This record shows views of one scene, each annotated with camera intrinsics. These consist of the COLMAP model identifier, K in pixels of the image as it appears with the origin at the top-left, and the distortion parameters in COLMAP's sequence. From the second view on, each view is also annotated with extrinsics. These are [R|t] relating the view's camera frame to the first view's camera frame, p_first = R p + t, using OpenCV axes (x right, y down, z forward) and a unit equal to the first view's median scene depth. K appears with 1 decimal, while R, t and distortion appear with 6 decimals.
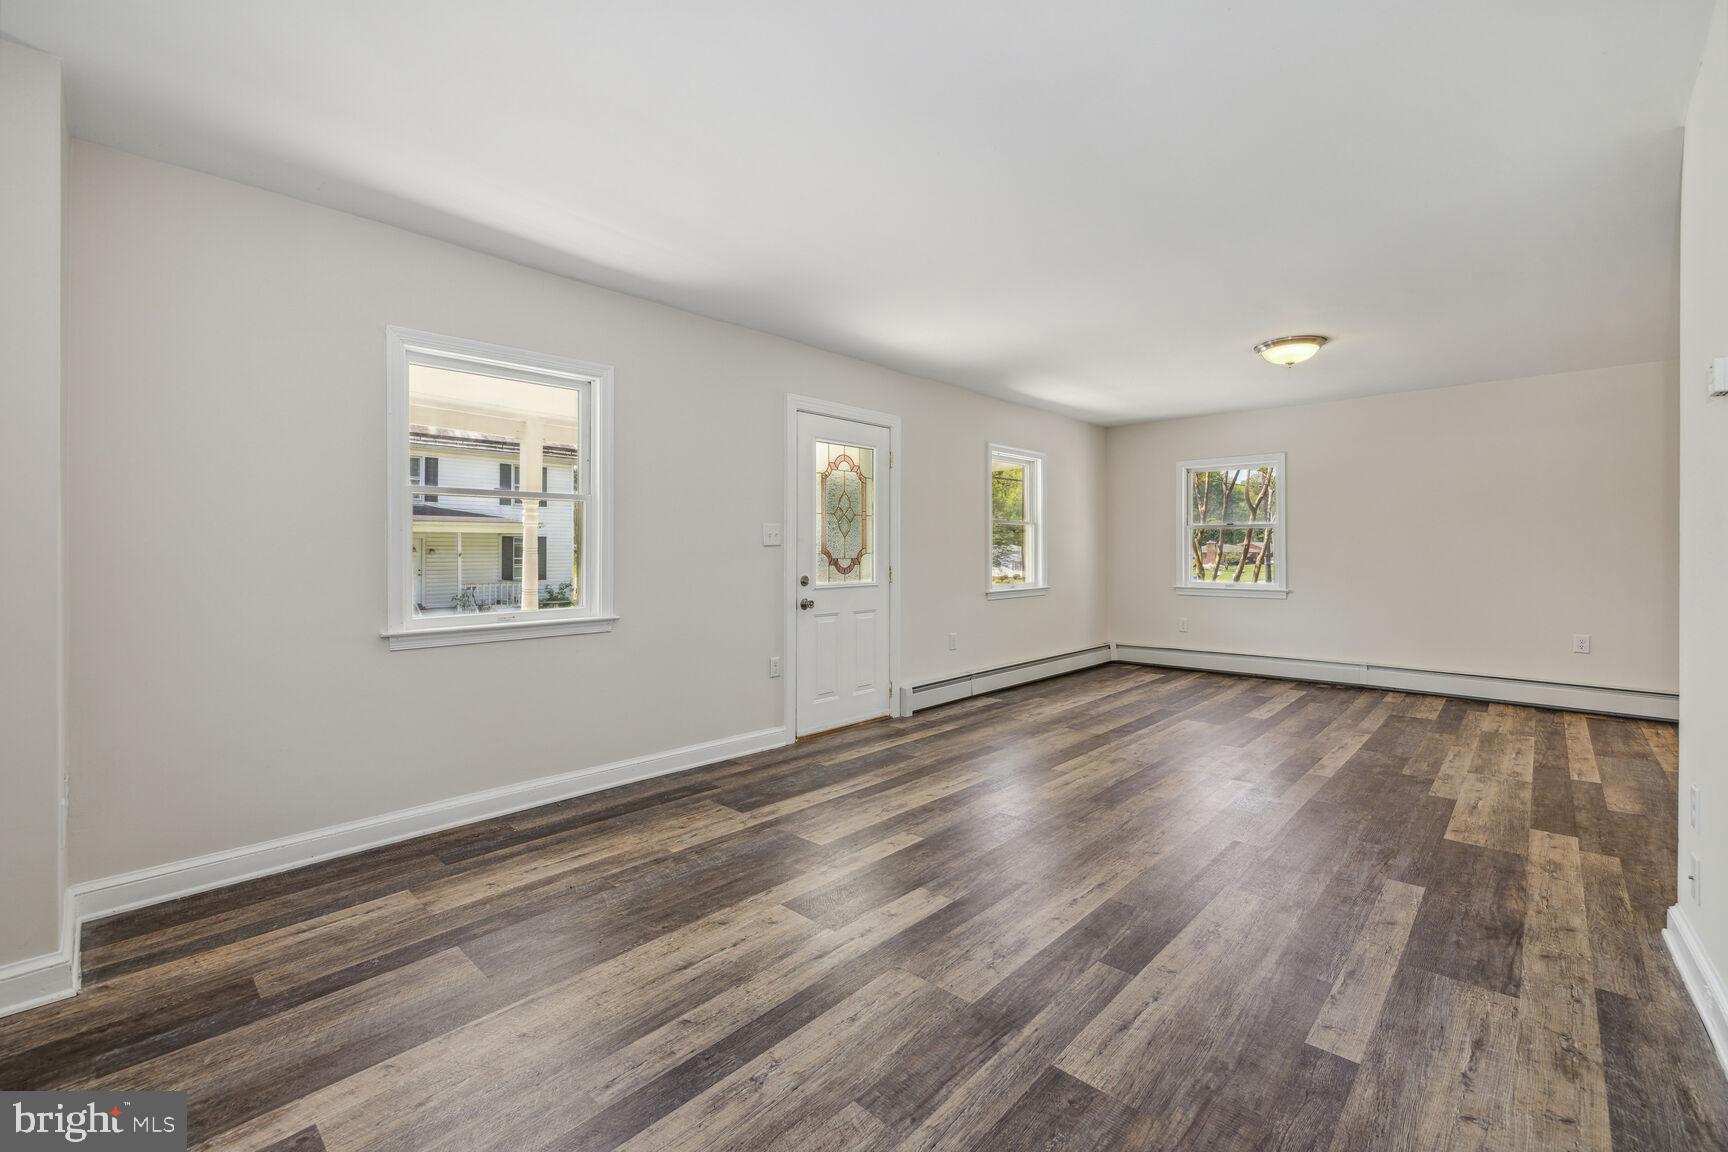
lens RADIAL K [[732.9, 0, 862.6], [0, 732.9, 570.9], [0, 0, 1]] dist [-0.000777, -0.000131]
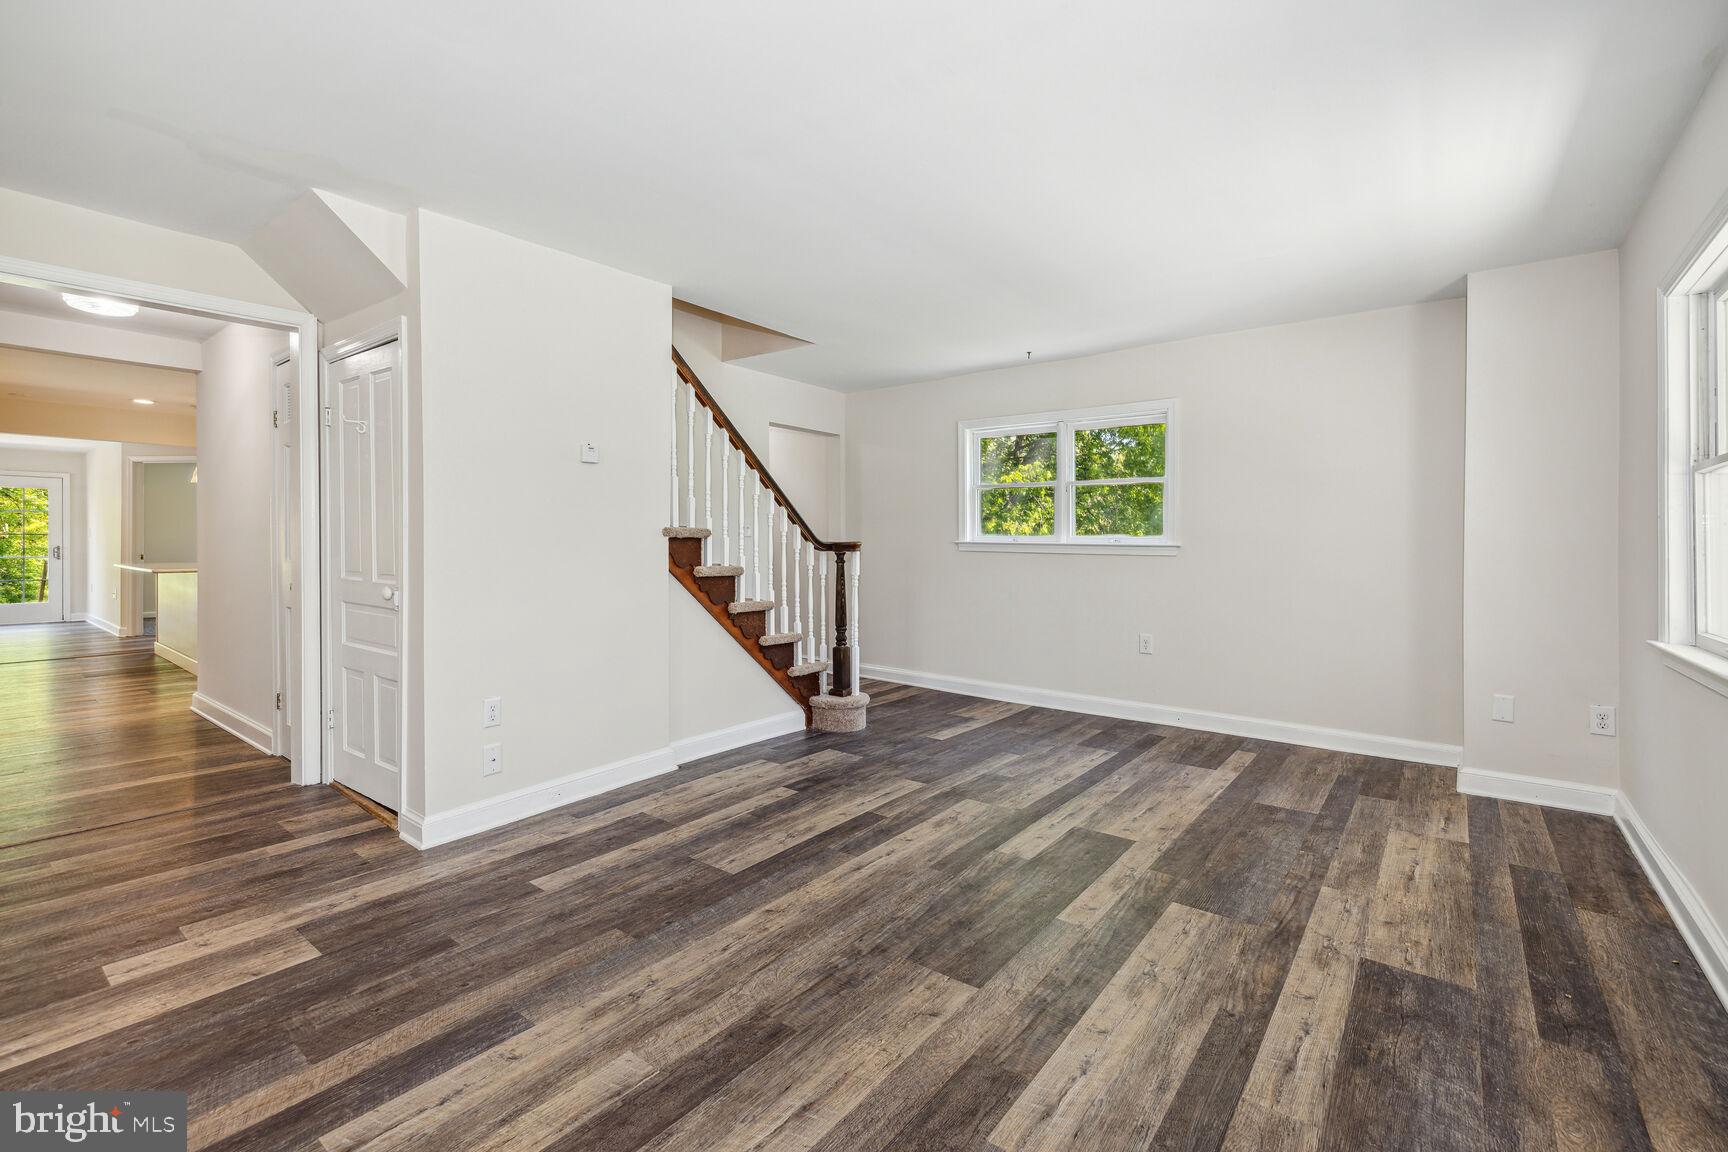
lens RADIAL K [[748.9, 0, 867.6], [0, 748.9, 540.1], [0, 0, 1]] dist [-0.000061, -0.000250]
pose [[-0.995933, -0.006168, -0.089881, 0.343660], [-0.007808, 0.999809, 0.017906, -0.040026], [0.089753, 0.018535, -0.995792, 1.710680]]
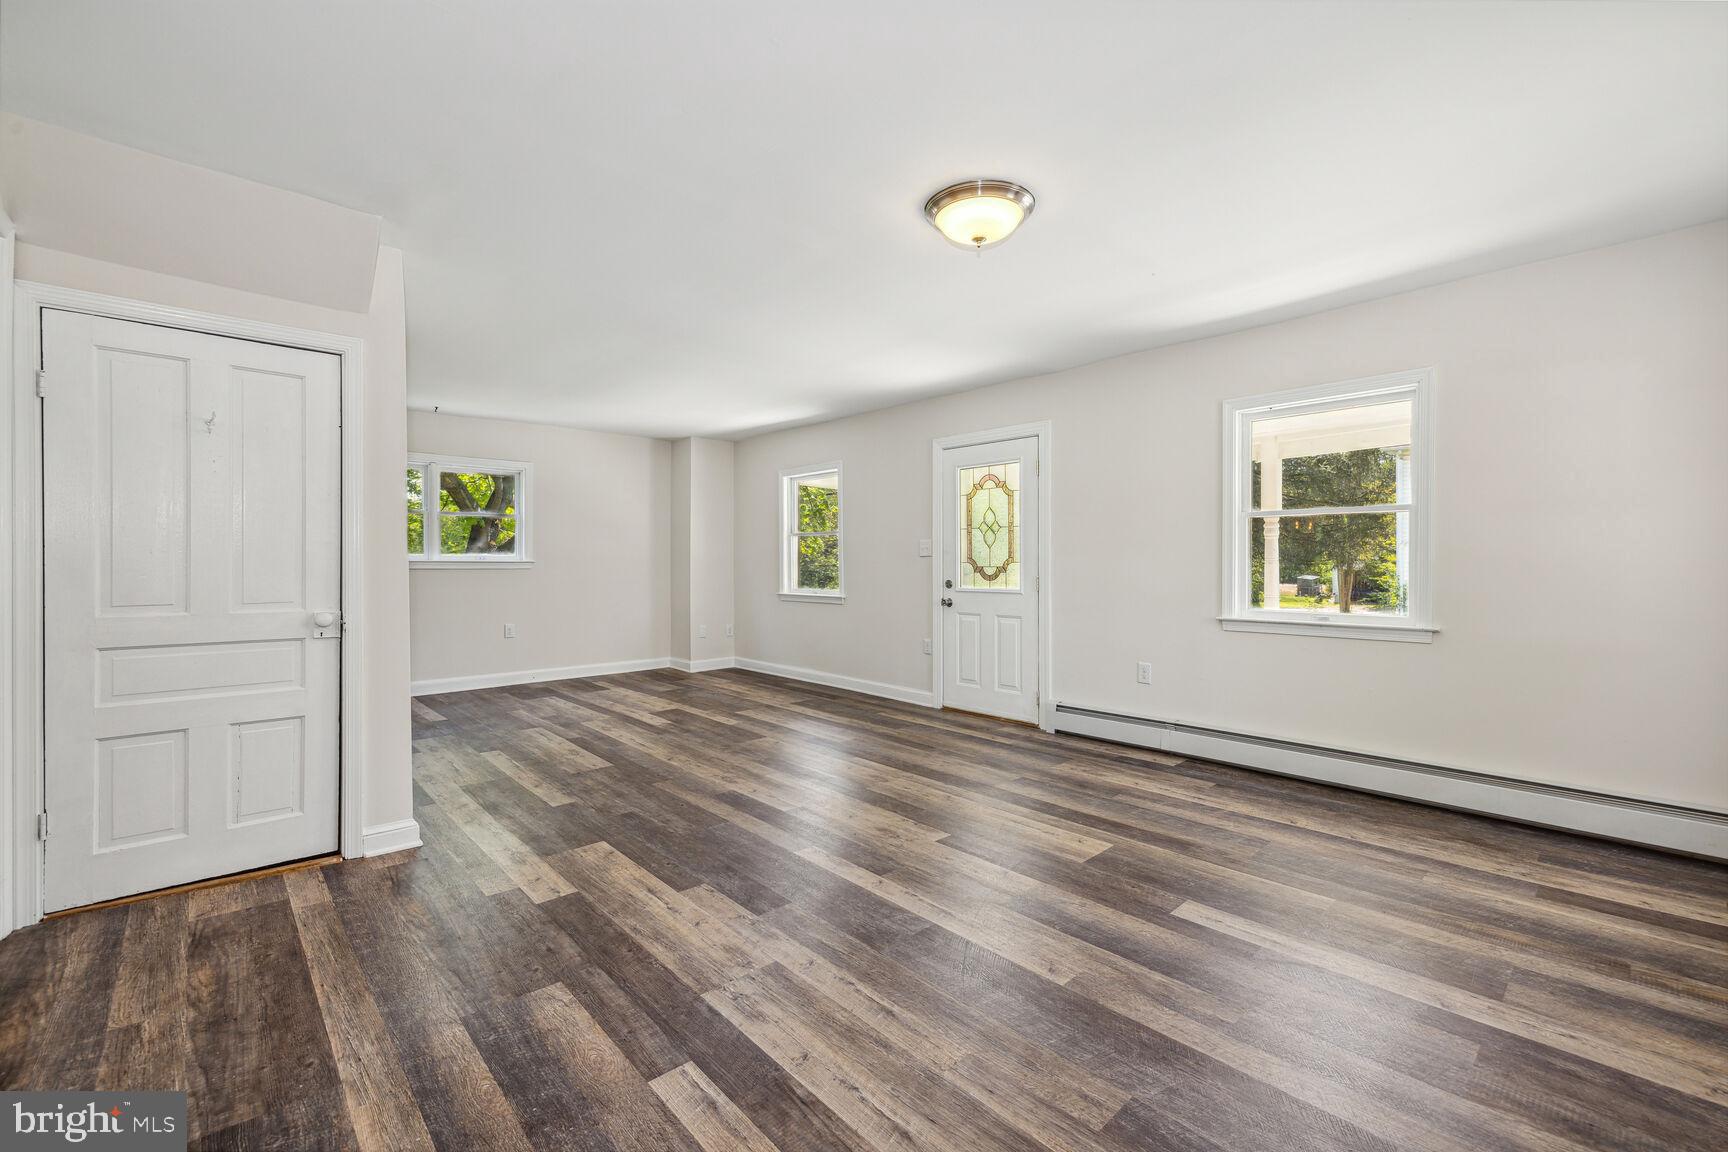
lens RADIAL K [[732.9, 0, 862.6], [0, 732.9, 570.9], [0, 0, 1]] dist [-0.000777, -0.000131]
pose [[-0.080665, 0.017868, -0.996581, 1.760607], [-0.022341, 0.999556, 0.019730, -0.044180], [0.996491, 0.023856, -0.080230, 1.416137]]
